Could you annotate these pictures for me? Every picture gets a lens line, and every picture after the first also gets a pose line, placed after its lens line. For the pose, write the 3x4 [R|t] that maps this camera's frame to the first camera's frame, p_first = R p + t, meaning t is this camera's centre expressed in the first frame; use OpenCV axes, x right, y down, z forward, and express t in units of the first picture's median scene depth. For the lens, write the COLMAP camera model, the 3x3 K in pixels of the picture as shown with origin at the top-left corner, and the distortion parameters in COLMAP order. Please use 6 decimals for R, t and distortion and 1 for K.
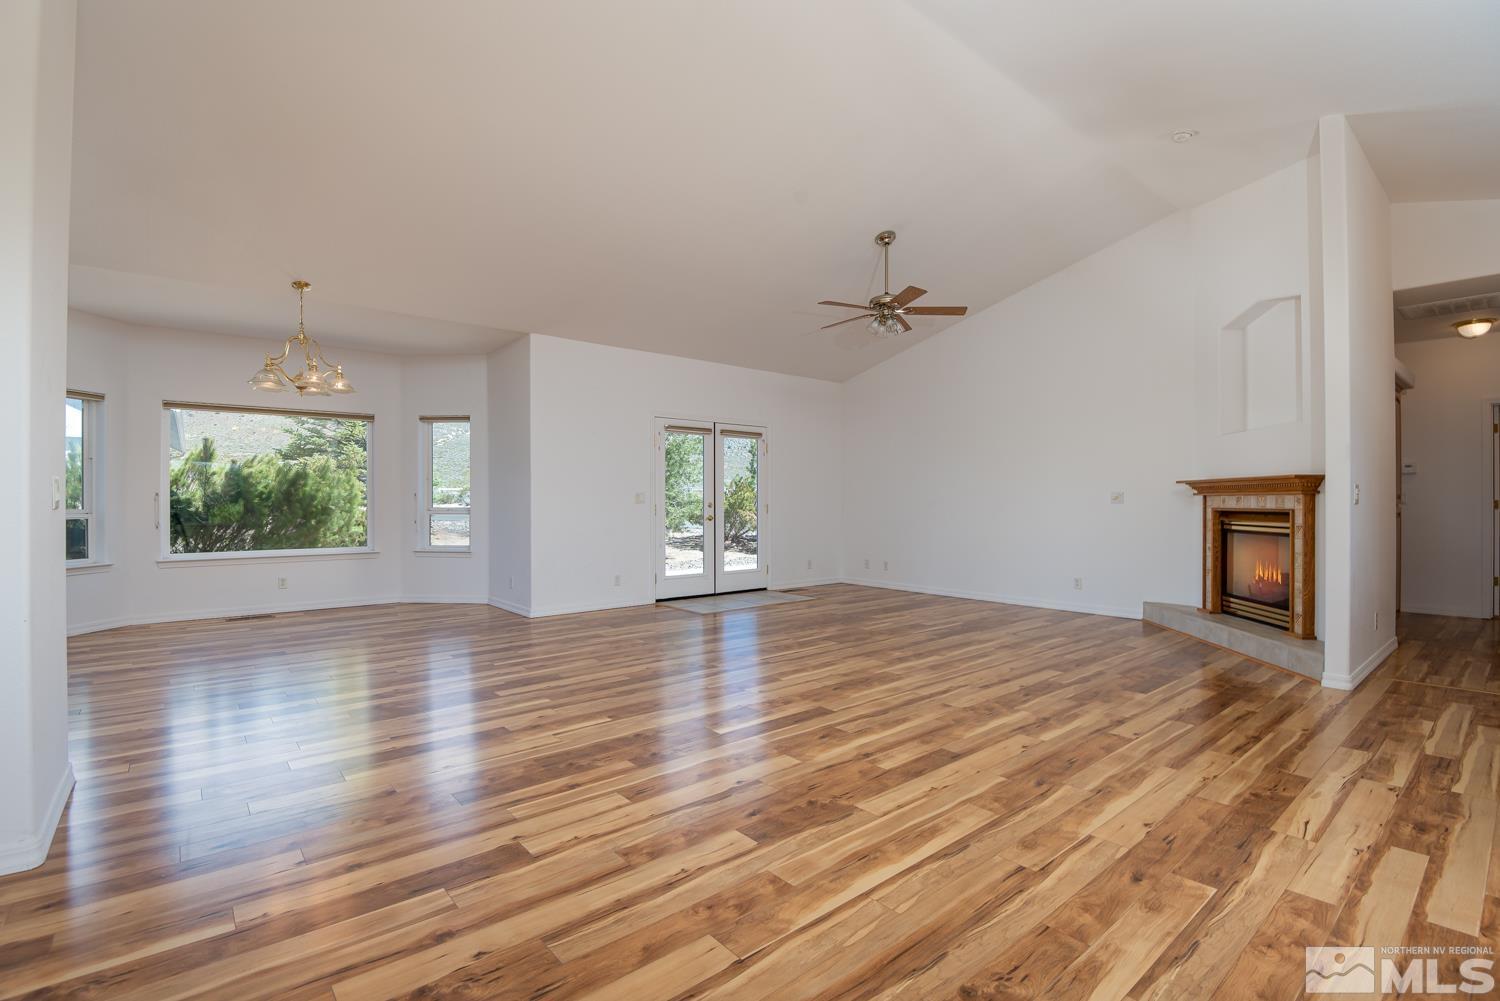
lens RADIAL K [[695.8, 0, 743.3], [0, 695.8, 504.4], [0, 0, 1]] dist [-0.002478, -0.012839]
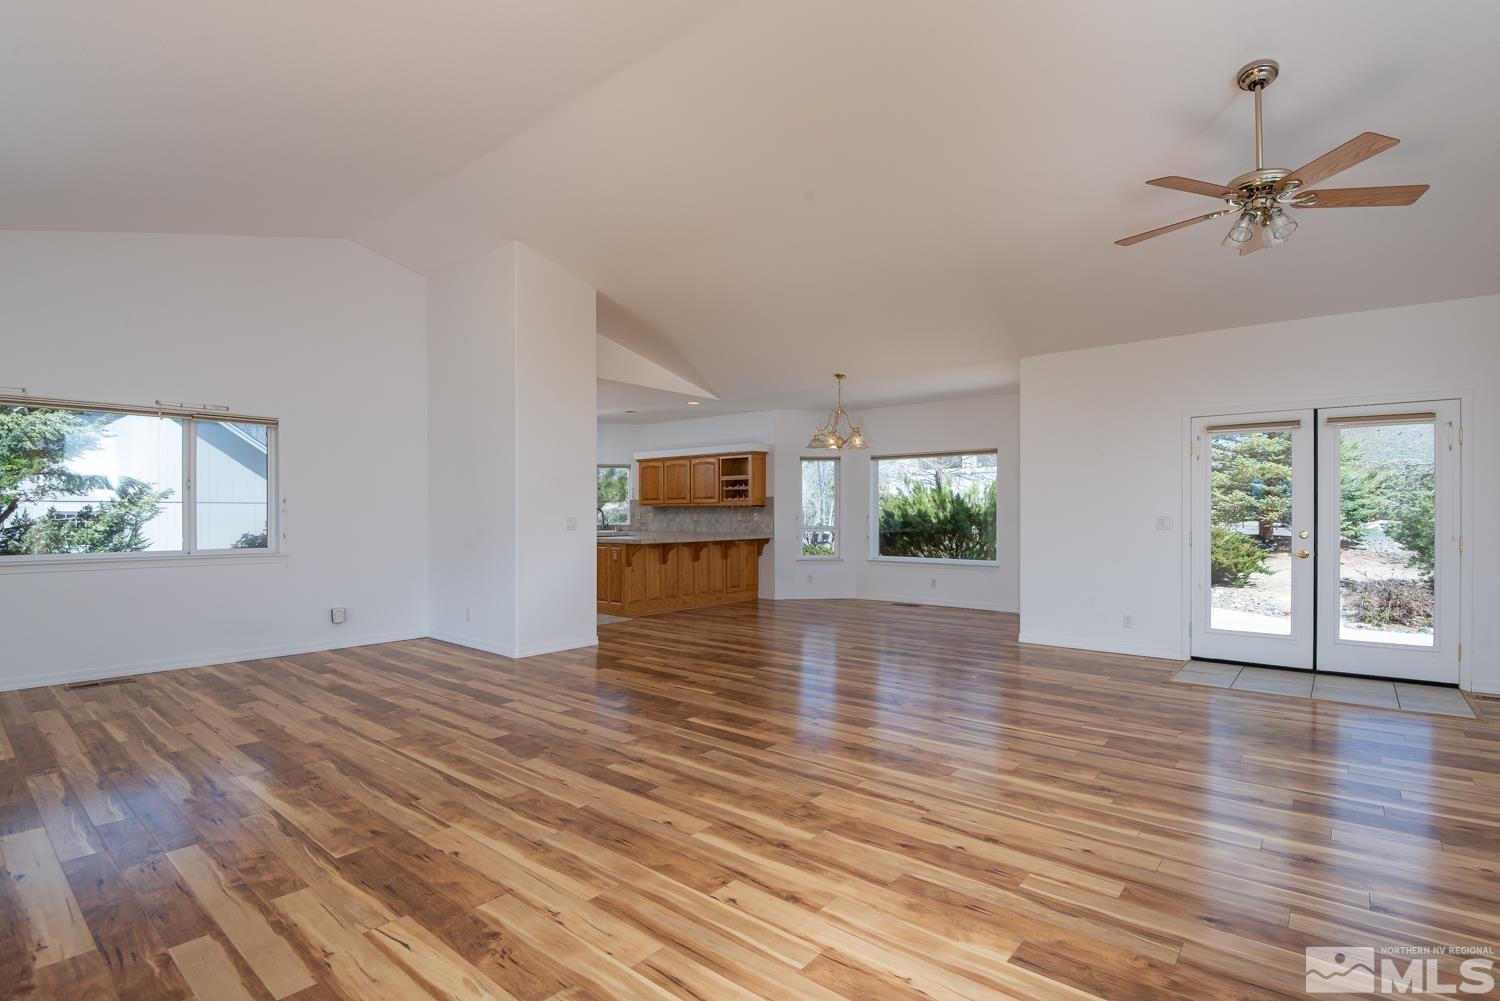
lens RADIAL K [[695.8, 0, 743.3], [0, 695.8, 504.4], [0, 0, 1]] dist [-0.002478, -0.012839]
pose [[0.182750, -0.011066, -0.983097, 1.136953], [-0.003596, 0.999922, -0.011924, -0.035400], [0.983153, 0.005714, 0.182696, 0.825034]]
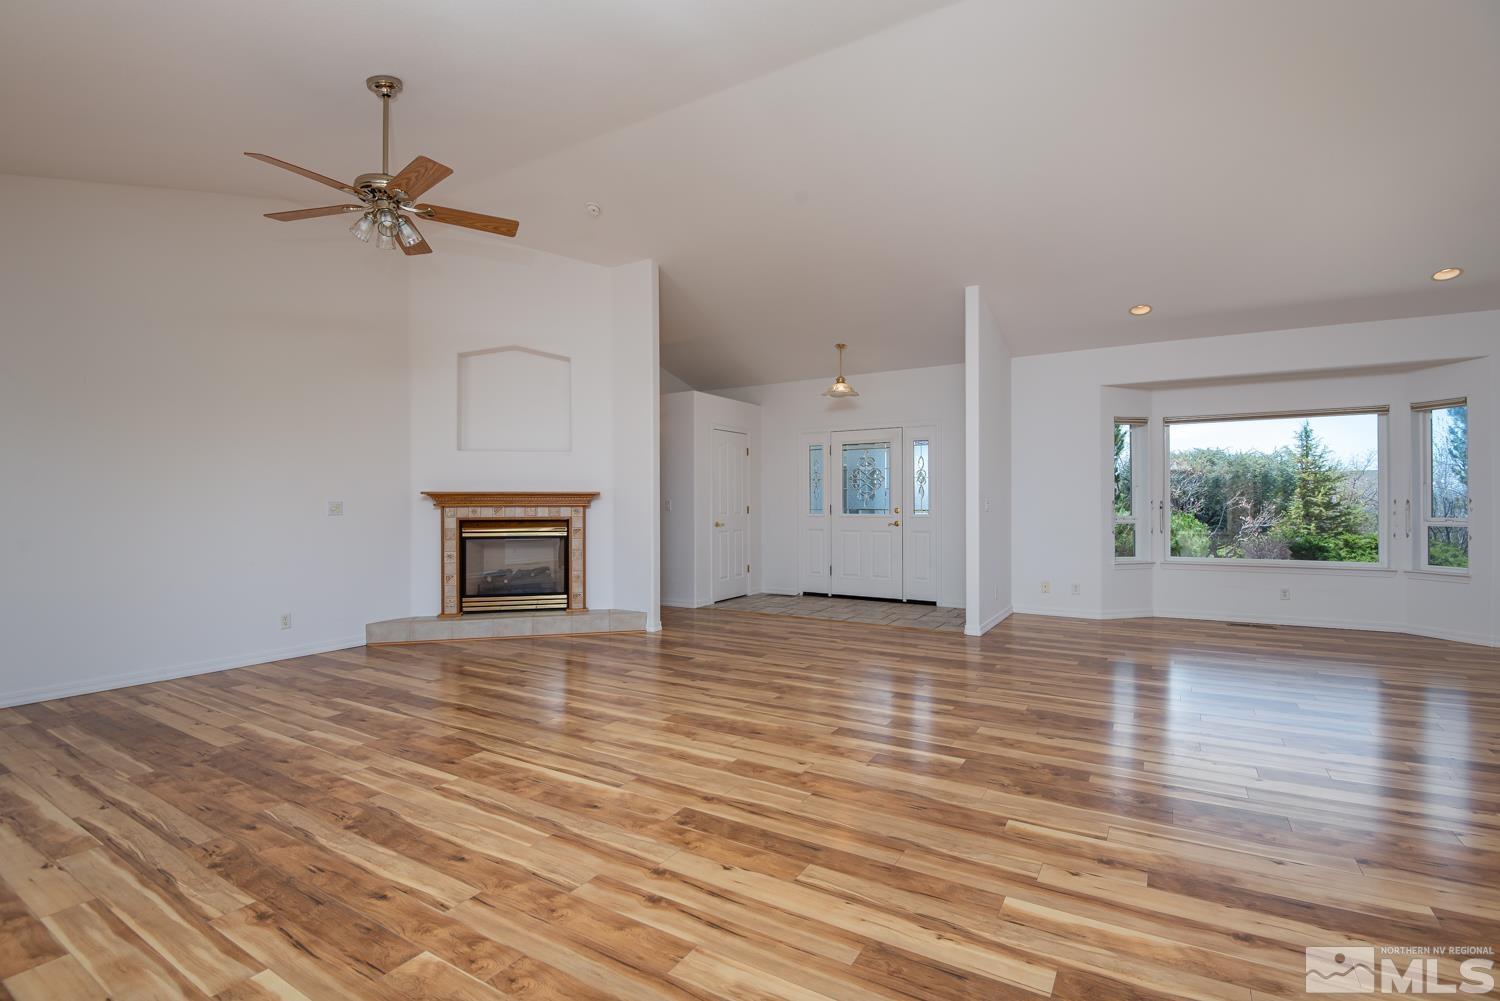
lens RADIAL K [[695.8, 0, 743.3], [0, 695.8, 504.4], [0, 0, 1]] dist [-0.002478, -0.012839]
pose [[-0.330662, -0.001081, 0.943749, -0.794843], [0.006726, 0.999971, 0.003502, -0.027557], [-0.943725, 0.007506, -0.330645, 1.519613]]
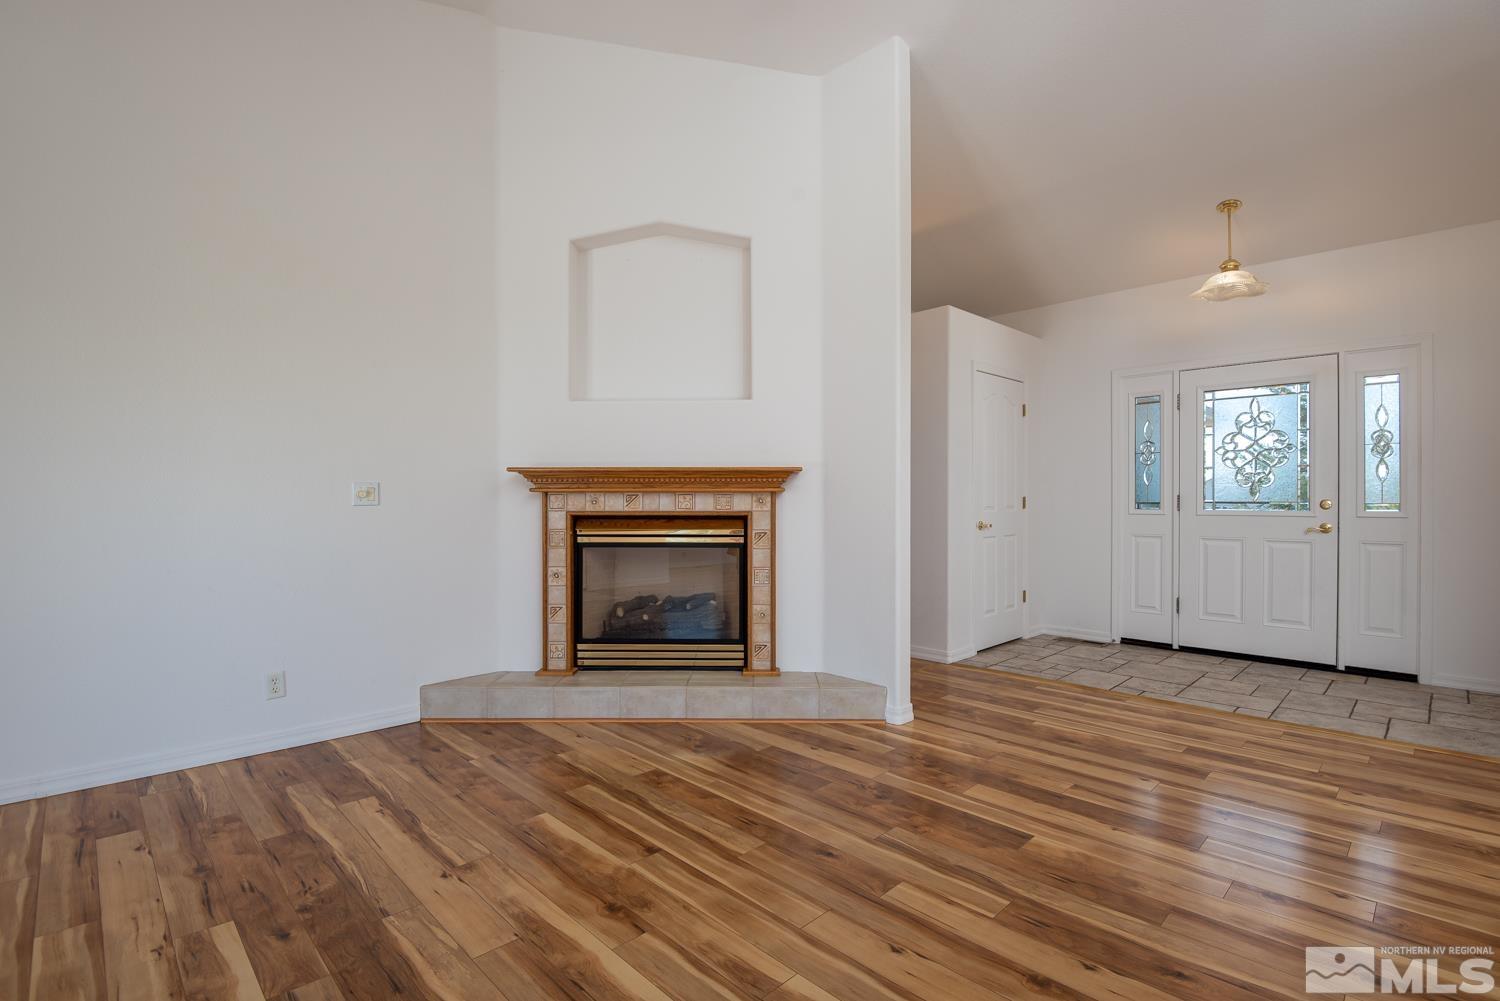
lens RADIAL K [[687.4, 0, 739.0], [0, 687.4, 505.0], [0, 0, 1]] dist [-0.008601, -0.000463]
pose [[-0.084316, -0.005345, 0.996425, 0.036589], [0.005230, 0.999969, 0.005807, -0.006865], [-0.996425, 0.005701, -0.084285, 1.449120]]
